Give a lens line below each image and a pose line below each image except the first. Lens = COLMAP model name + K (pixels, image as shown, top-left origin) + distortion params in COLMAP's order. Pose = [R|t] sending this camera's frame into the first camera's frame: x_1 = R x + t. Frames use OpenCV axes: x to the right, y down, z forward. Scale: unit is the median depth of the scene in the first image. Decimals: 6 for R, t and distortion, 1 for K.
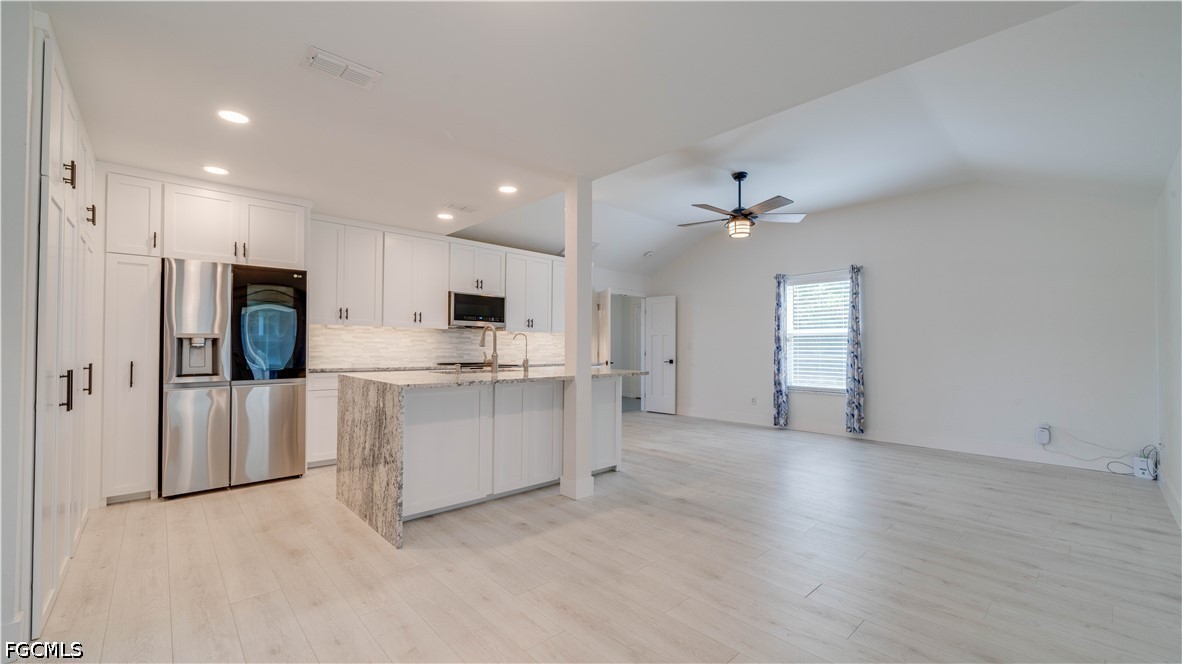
lens RADIAL K [[469.9, 0, 589.5], [0, 469.9, 335.6], [0, 0, 1]] dist [-0.001138, -0.000043]
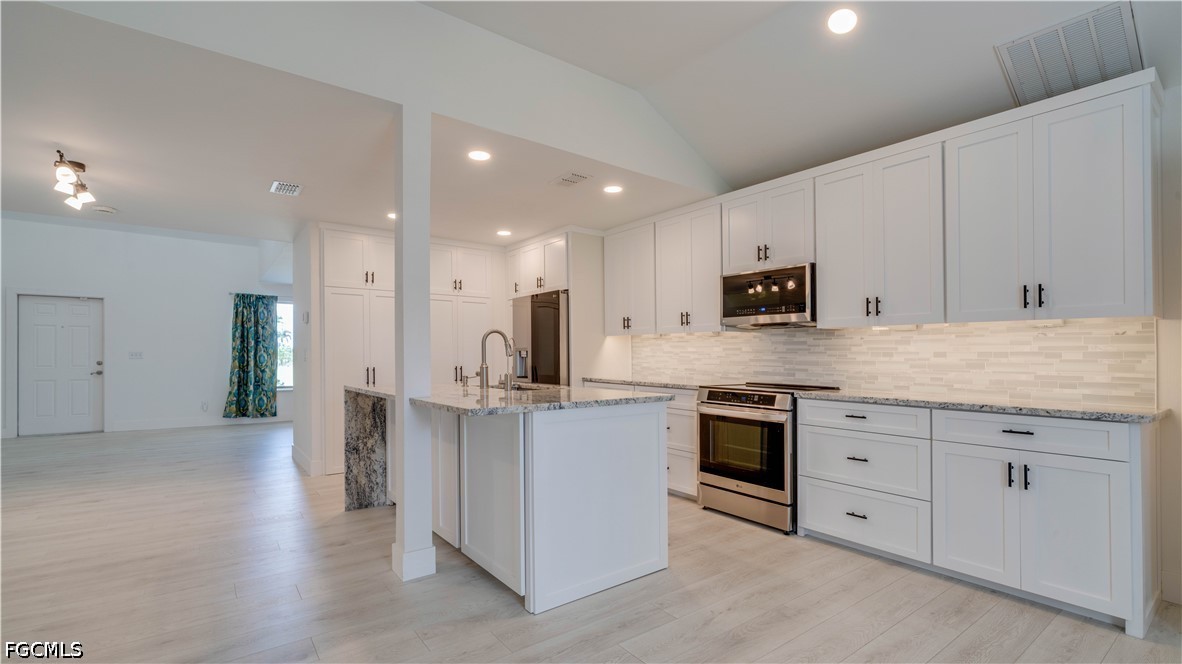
lens RADIAL K [[519.3, 0, 586.4], [0, 519.3, 347.7], [0, 0, 1]] dist [0.000777, 0.000082]
pose [[-0.104177, -0.020755, -0.994342, 0.491691], [0.019993, 0.999536, -0.022959, 0.023882], [0.994358, -0.022271, -0.103714, 0.926503]]
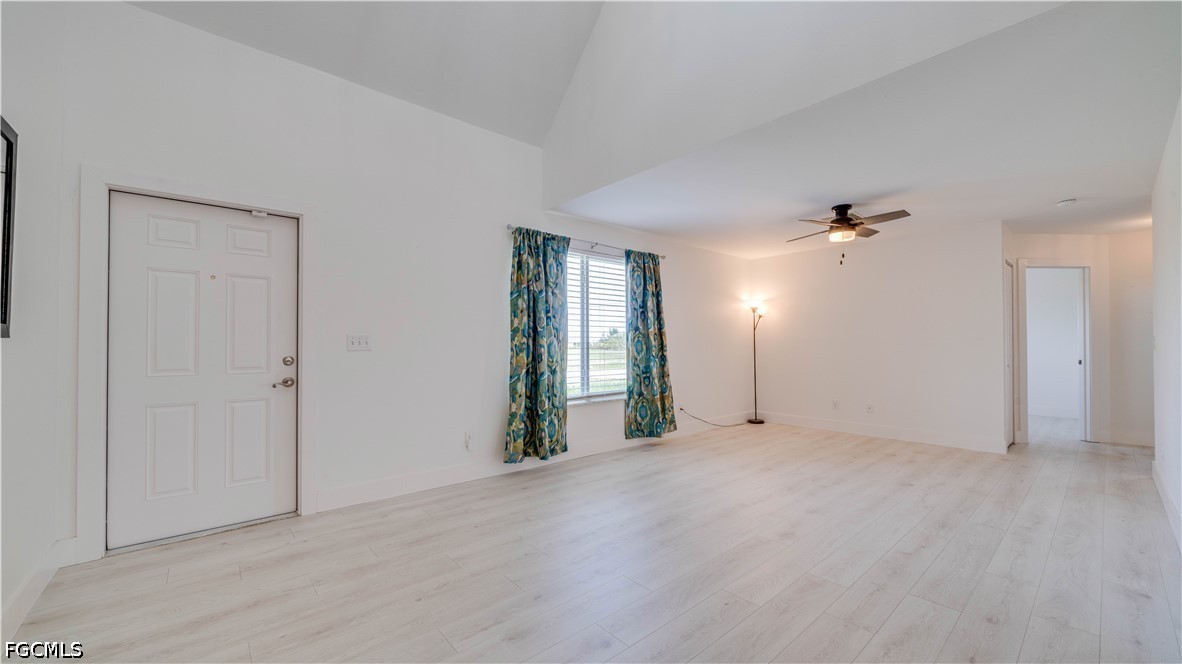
lens RADIAL K [[448.8, 0, 587.5], [0, 448.8, 336.9], [0, 0, 1]] dist [-0.000010, 0.000036]
pose [[-0.032090, -0.019657, -0.999292, -0.285493], [0.022235, 0.999545, -0.020376, -0.005149], [0.999238, -0.022873, -0.031639, -0.220960]]
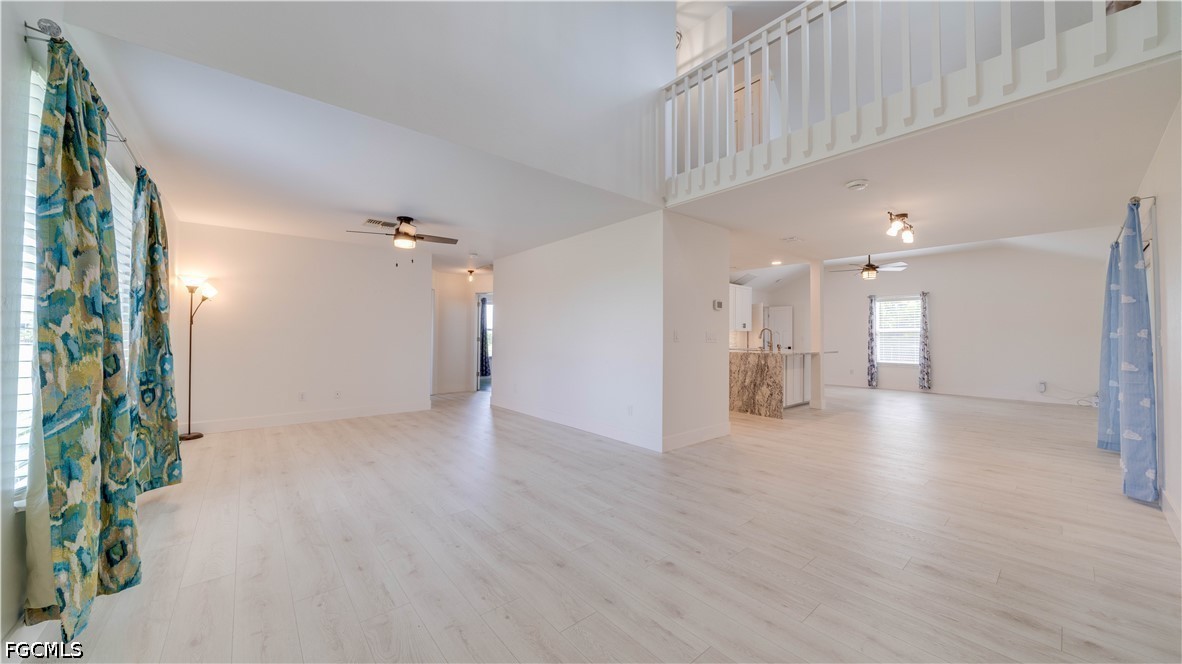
lens RADIAL K [[407.1, 0, 589.6], [0, 407.1, 327.8], [0, 0, 1]] dist [-0.005579, -0.000034]
pose [[0.998915, 0.001835, -0.046532, -0.675822], [-0.001883, 0.999998, -0.000992, -0.015104], [0.046530, 0.001078, 0.998916, -0.617267]]
